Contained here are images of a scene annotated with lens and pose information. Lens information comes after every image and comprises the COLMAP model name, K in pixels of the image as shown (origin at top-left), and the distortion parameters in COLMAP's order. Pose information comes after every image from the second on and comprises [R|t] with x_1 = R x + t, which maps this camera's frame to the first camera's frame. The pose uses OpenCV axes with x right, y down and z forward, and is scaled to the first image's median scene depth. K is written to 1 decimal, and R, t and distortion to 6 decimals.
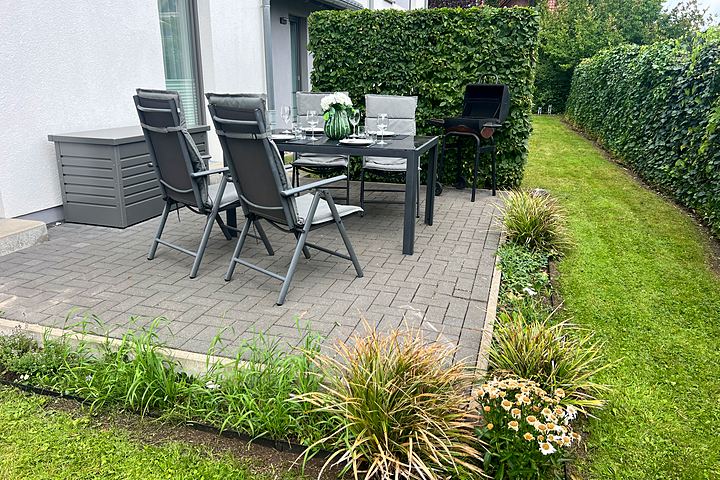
lens RADIAL K [[526.2, 0, 356.5], [0, 526.2, 239.7], [0, 0, 1]] dist [0.044376, -0.001866]
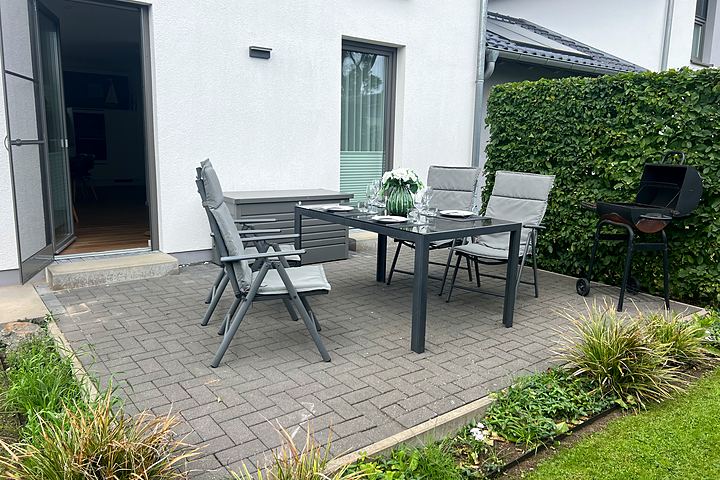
lens RADIAL K [[526.2, 0, 357.5], [0, 526.2, 240.6], [0, 0, 1]] dist [0.044376, -0.001866]
pose [[0.826490, 0.116900, -0.550680, 0.299016], [-0.184353, 0.980466, -0.068551, -0.046620], [0.531910, 0.158177, 0.831897, 0.125976]]
